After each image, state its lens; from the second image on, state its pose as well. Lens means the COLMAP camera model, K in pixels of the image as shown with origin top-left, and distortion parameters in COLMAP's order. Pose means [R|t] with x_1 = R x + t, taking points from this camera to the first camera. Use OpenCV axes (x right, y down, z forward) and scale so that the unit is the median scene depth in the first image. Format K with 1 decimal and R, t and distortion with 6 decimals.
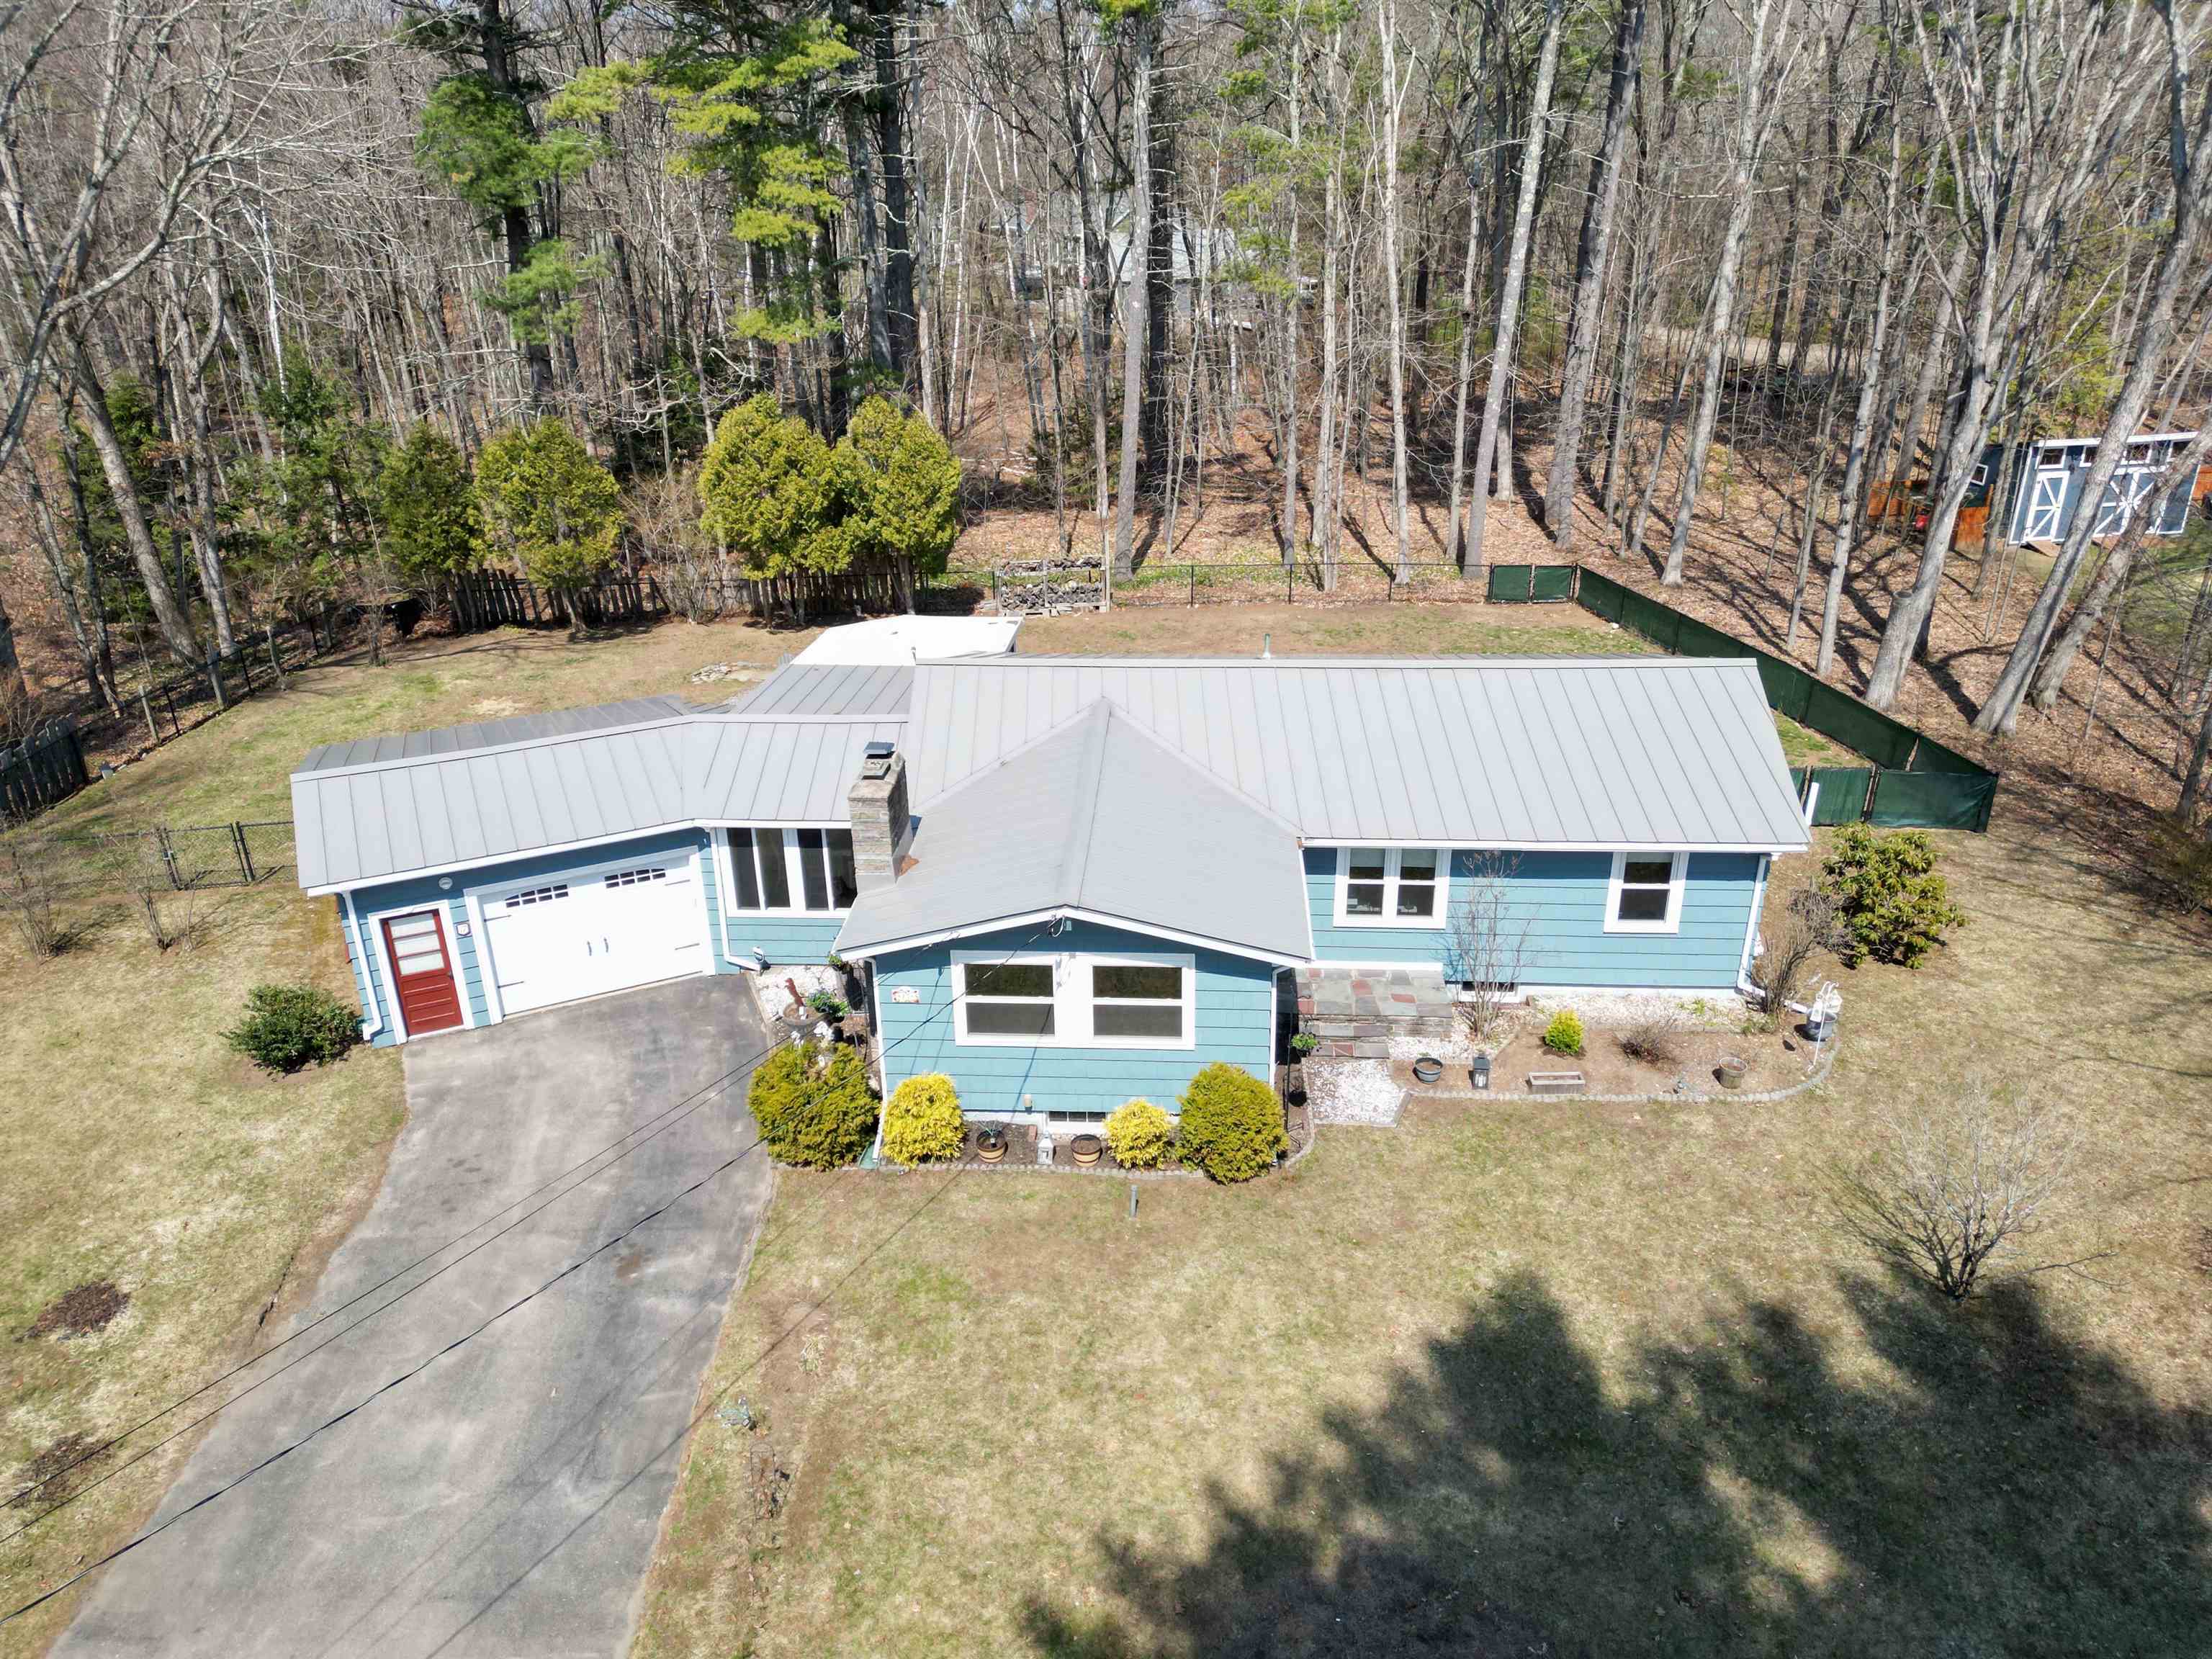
lens RADIAL K [[1563.0, 0, 1106.0], [0, 1563.0, 829.5], [0, 0, 1]] dist [0.085709, -0.097422]
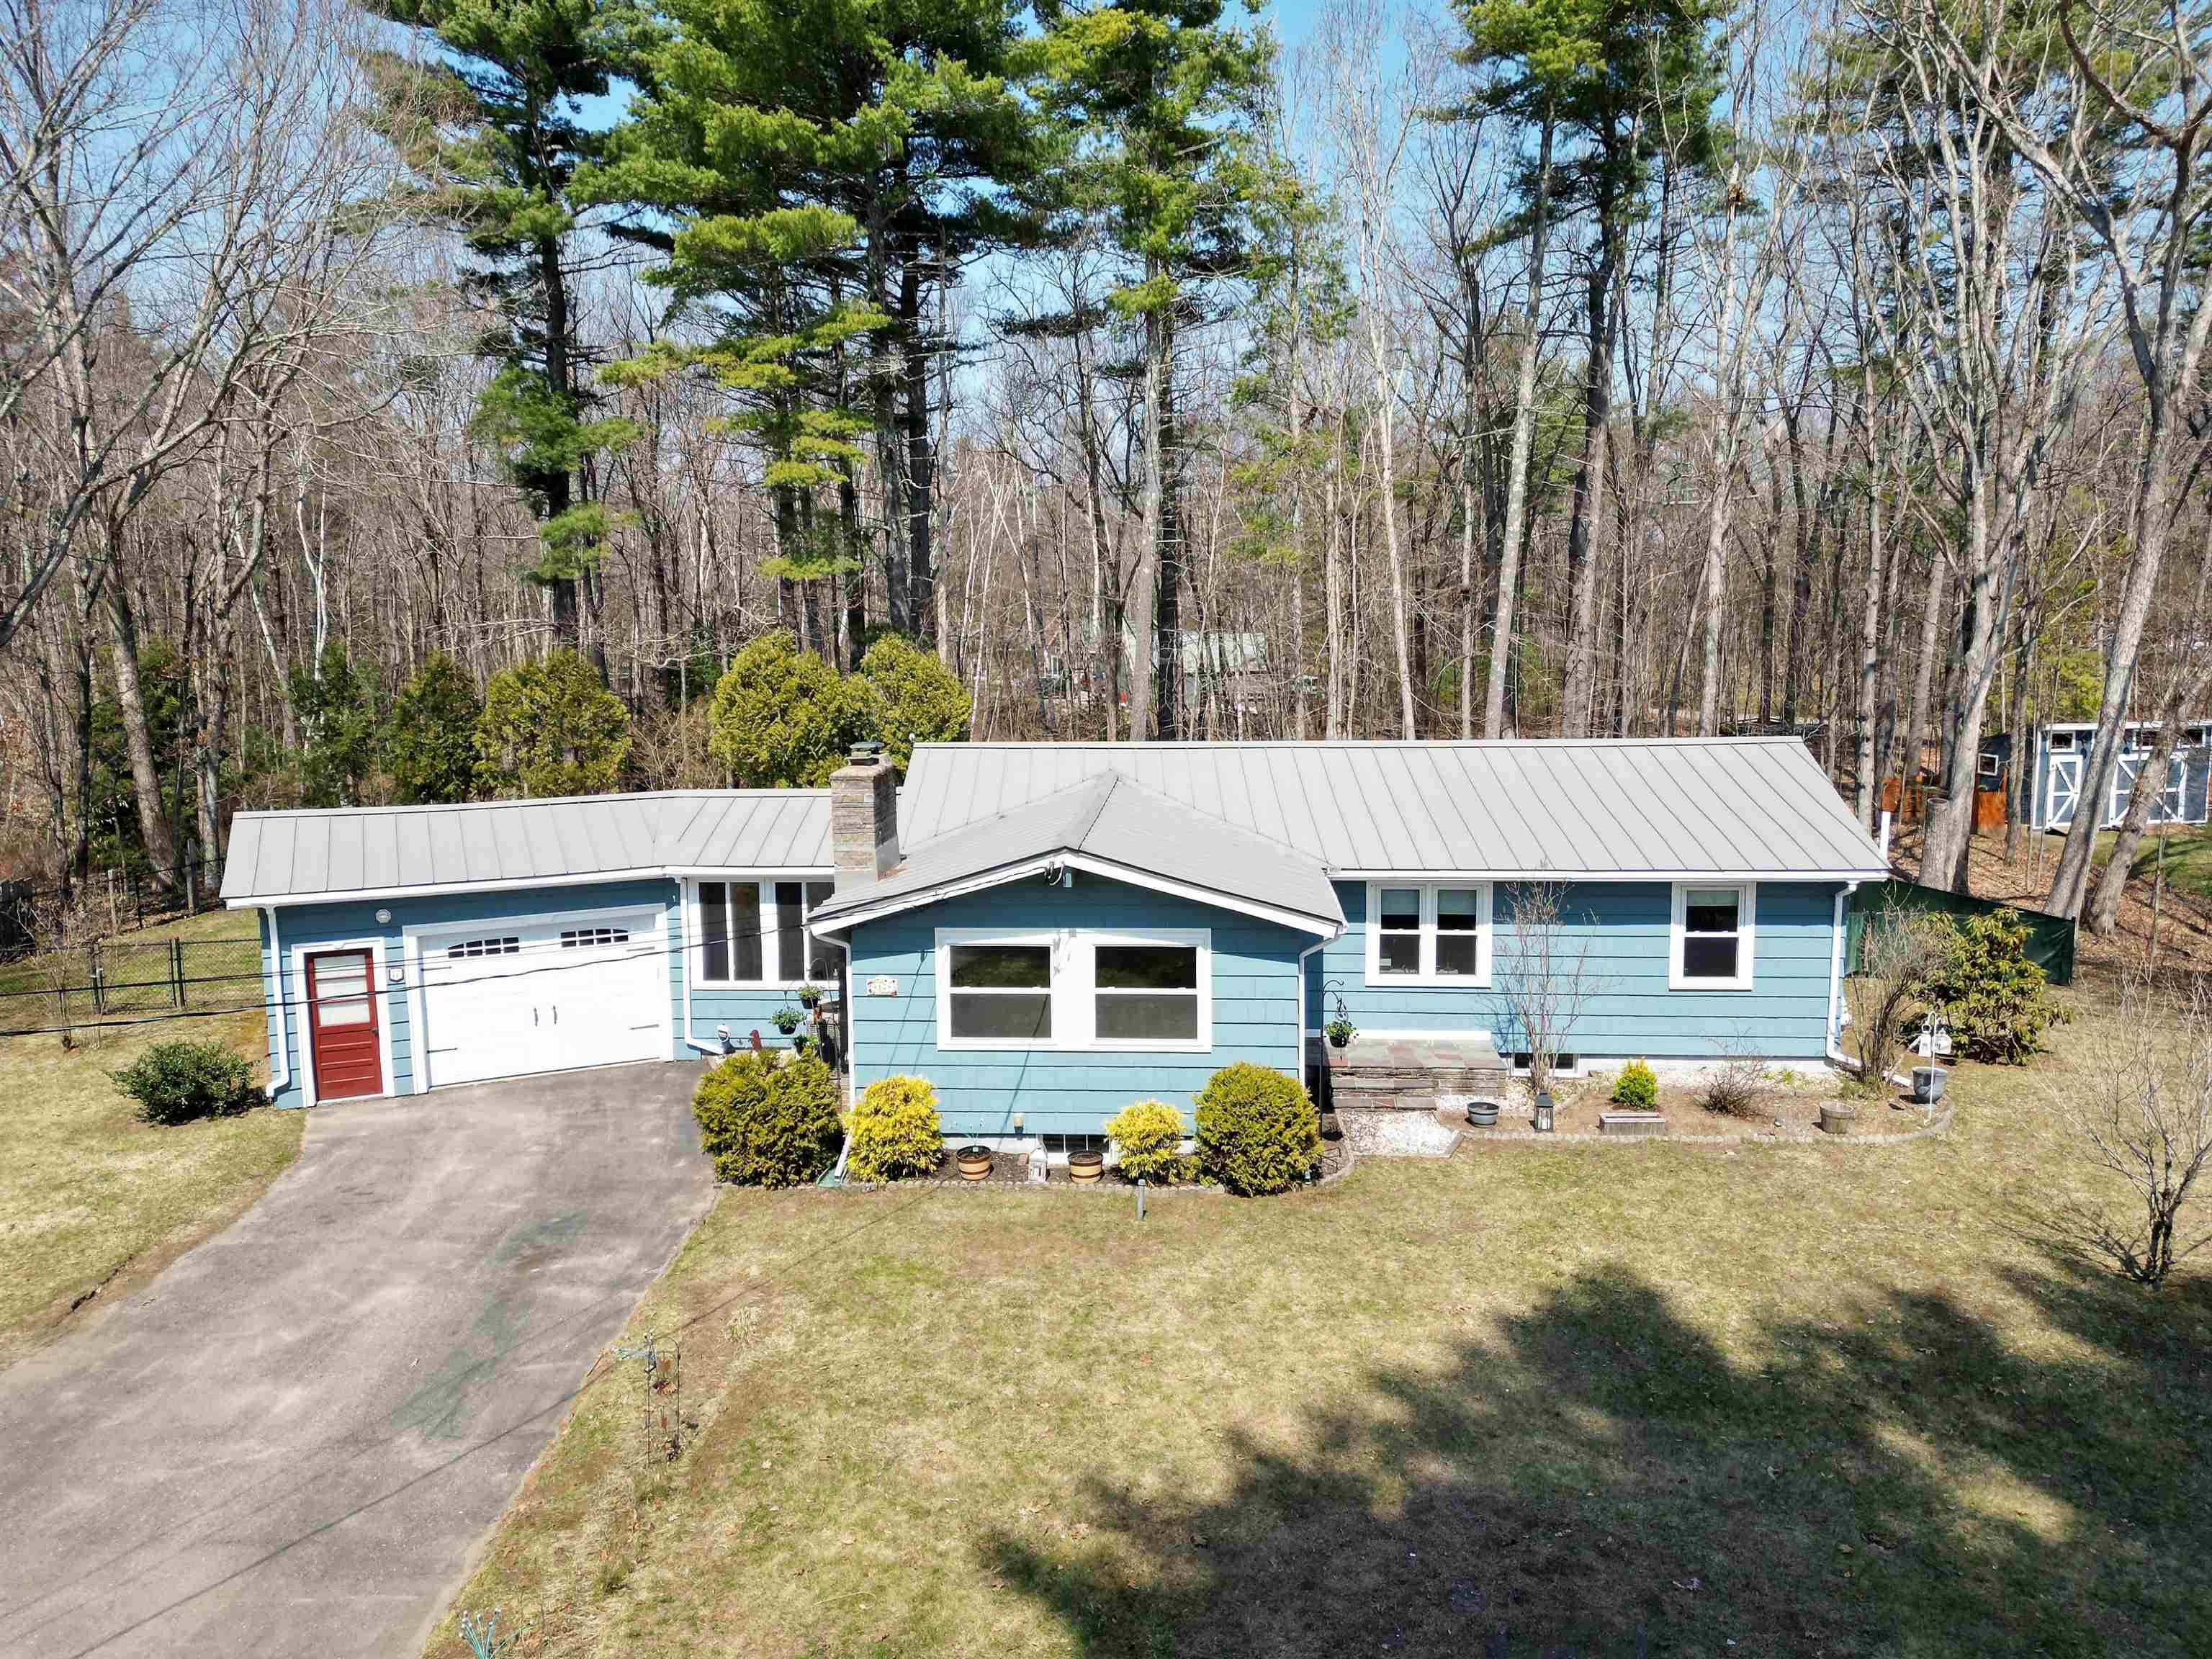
lens RADIAL K [[1563.0, 0, 1106.0], [0, 1563.0, 829.5], [0, 0, 1]] dist [0.085709, -0.097422]
pose [[0.999941, 0.007240, -0.008060, 0.004054], [-0.009269, 0.956846, -0.290449, 0.276127], [0.005610, 0.290506, 0.956857, 0.132902]]
